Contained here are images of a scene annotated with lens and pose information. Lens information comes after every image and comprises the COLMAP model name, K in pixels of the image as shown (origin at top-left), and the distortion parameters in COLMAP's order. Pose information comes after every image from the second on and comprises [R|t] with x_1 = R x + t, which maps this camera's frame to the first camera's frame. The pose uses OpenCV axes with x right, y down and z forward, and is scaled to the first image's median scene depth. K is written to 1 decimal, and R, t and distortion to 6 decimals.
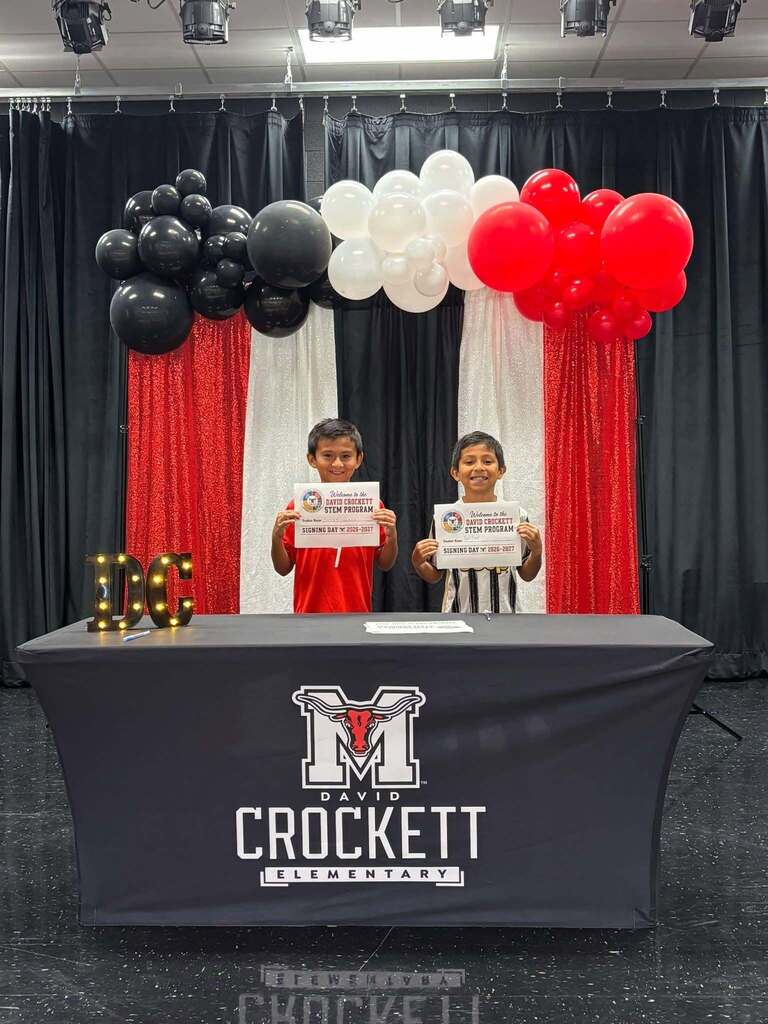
lens RADIAL K [[1204.3, 0, 384.0], [0, 1204.3, 512.0], [0, 0, 1]] dist [0.060446, -0.222792]
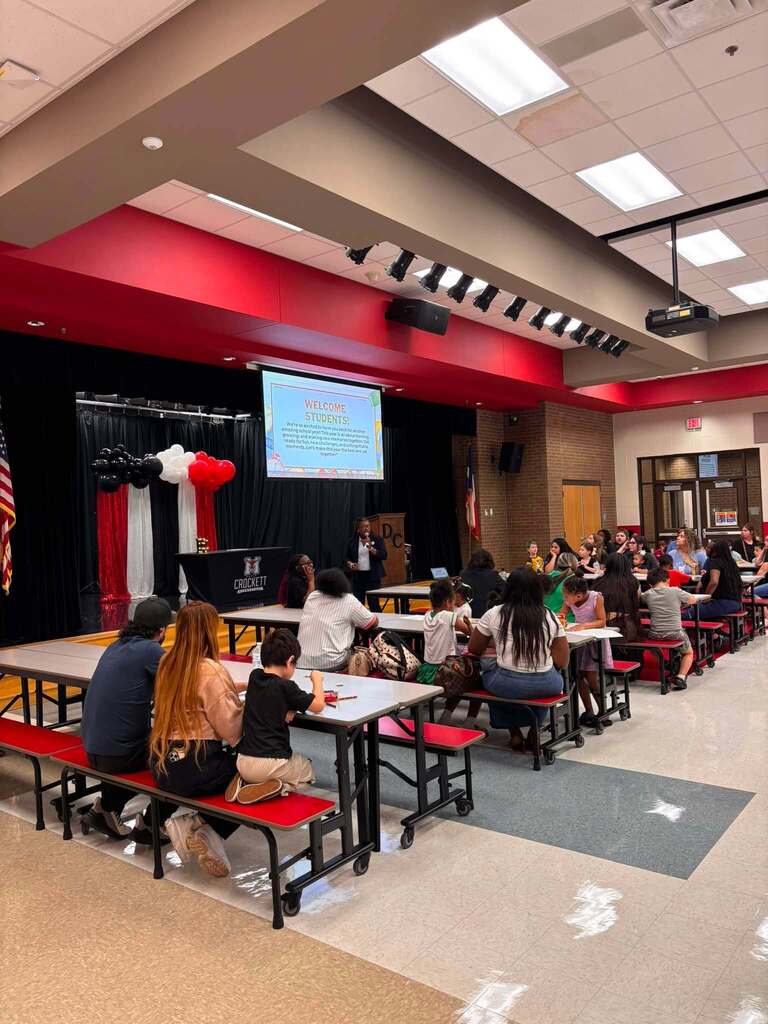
lens RADIAL K [[771.1, 0, 384.0], [0, 771.1, 512.0], [0, 0, 1]] dist [0.002537, 0.000512]
pose [[0.597285, -0.007319, 0.801996, -1.589249], [0.050158, 0.998342, -0.028245, 0.035256], [-0.800459, 0.057097, 0.596662, -1.077273]]
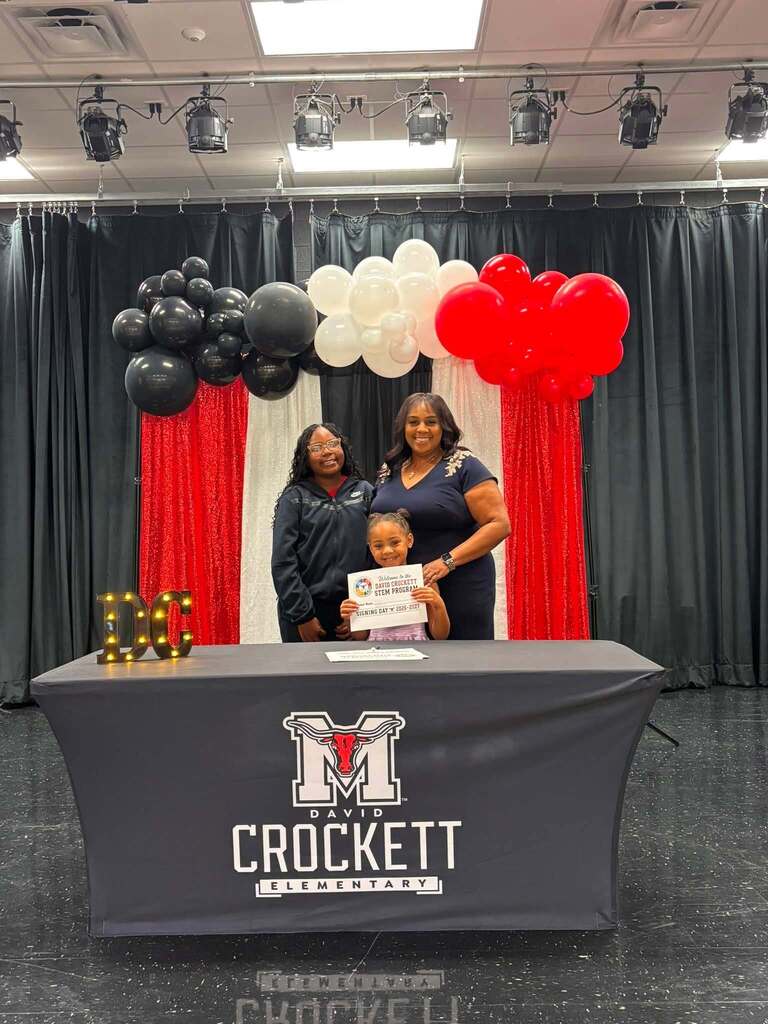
lens RADIAL K [[989.4, 0, 384.0], [0, 989.4, 512.0], [0, 0, 1]] dist [0.010141, -0.016903]
pose [[0.999729, -0.011116, 0.020449, -0.000619], [0.011861, 0.999257, -0.036681, -0.001975], [-0.020026, 0.036913, 0.999118, 0.056361]]
